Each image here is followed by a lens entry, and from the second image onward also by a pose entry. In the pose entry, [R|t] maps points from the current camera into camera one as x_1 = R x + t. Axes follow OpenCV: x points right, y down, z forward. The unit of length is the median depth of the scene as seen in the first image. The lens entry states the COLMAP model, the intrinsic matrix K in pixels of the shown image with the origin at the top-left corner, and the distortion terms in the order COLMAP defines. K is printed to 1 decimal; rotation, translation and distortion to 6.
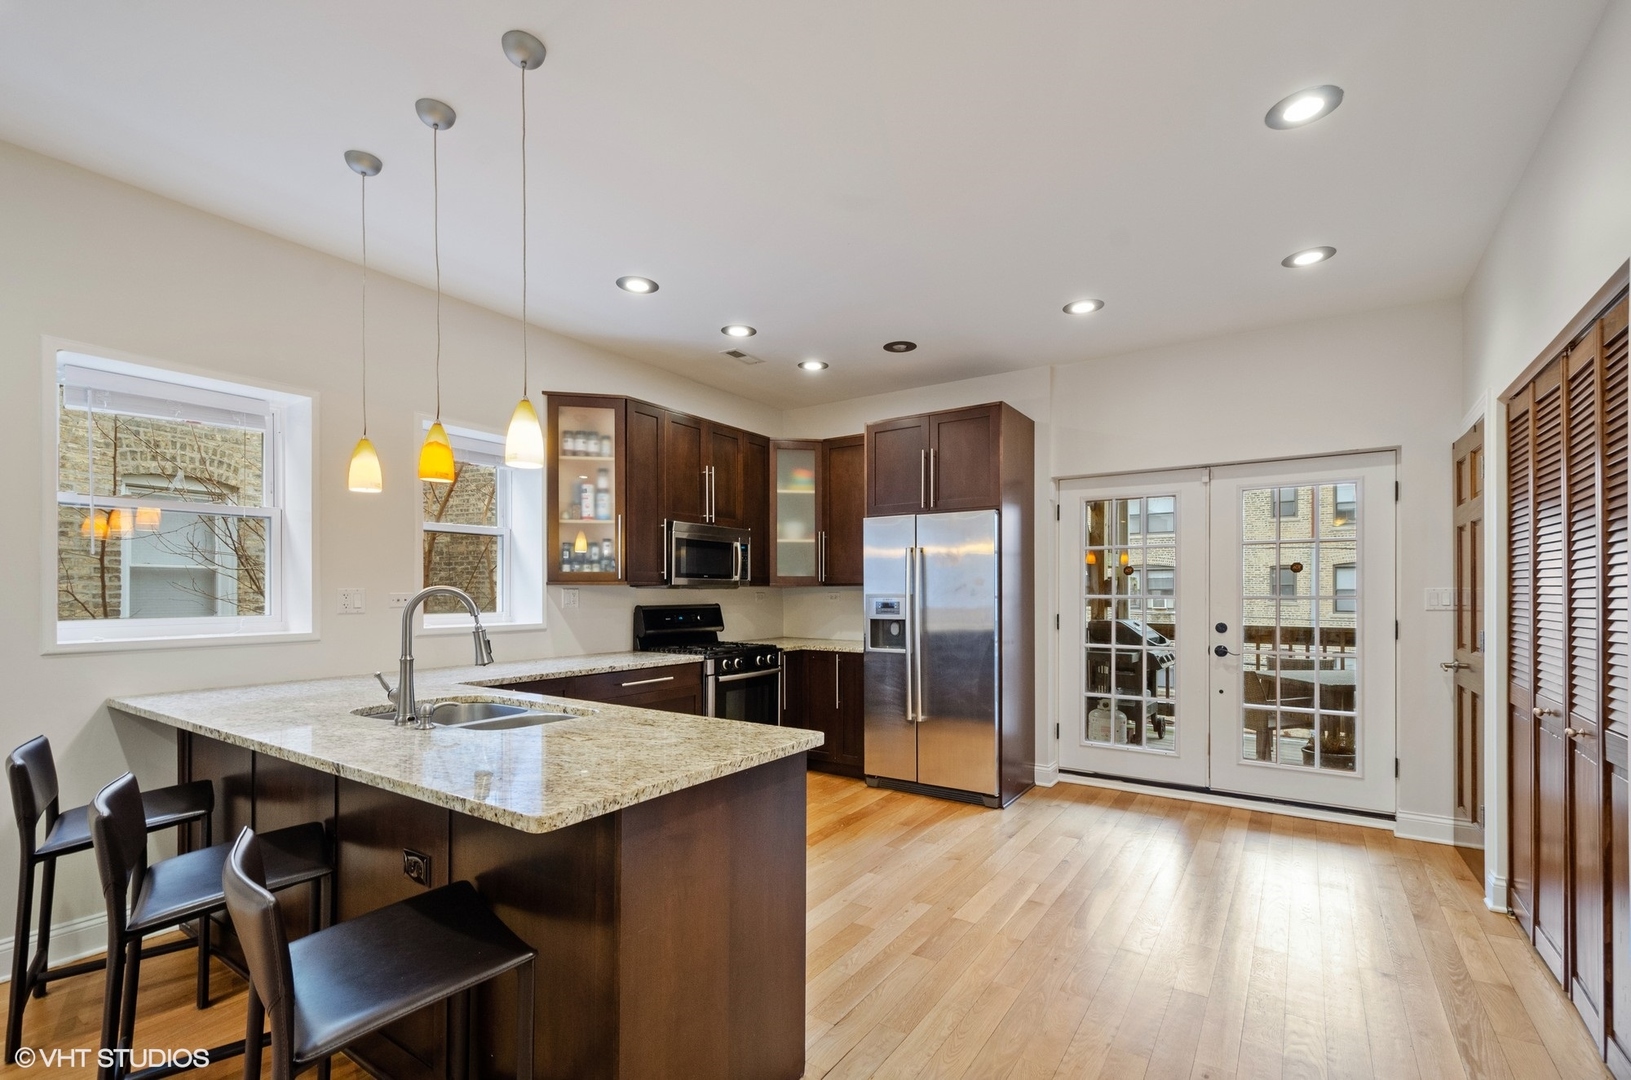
lens RADIAL K [[715.8, 0, 818.4], [0, 715.8, 600.1], [0, 0, 1]] dist [0.002567, 0.000052]
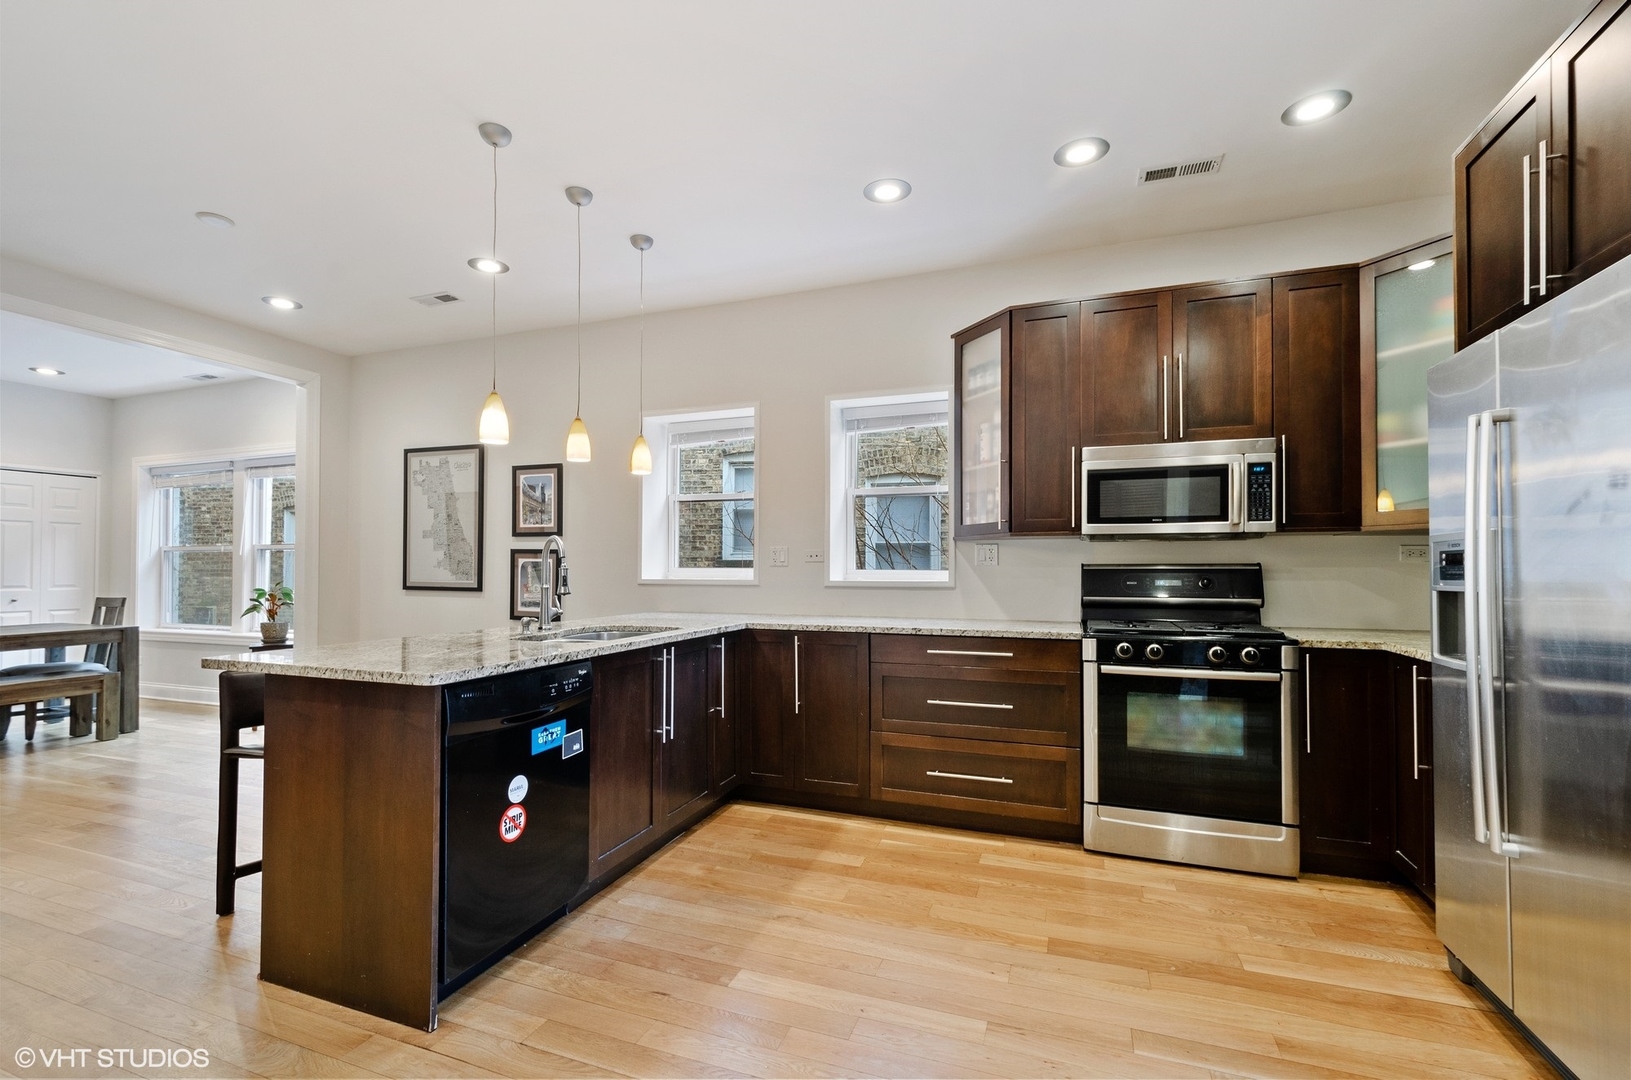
lens RADIAL K [[712.4, 0, 806.9], [0, 712.4, 568.2], [0, 0, 1]] dist [0.004112, -0.000029]
pose [[0.230401, -0.003867, -0.973088, 0.470737], [-0.011524, 0.999911, -0.006702, 0.023160], [0.973027, 0.012758, 0.230336, 0.586679]]
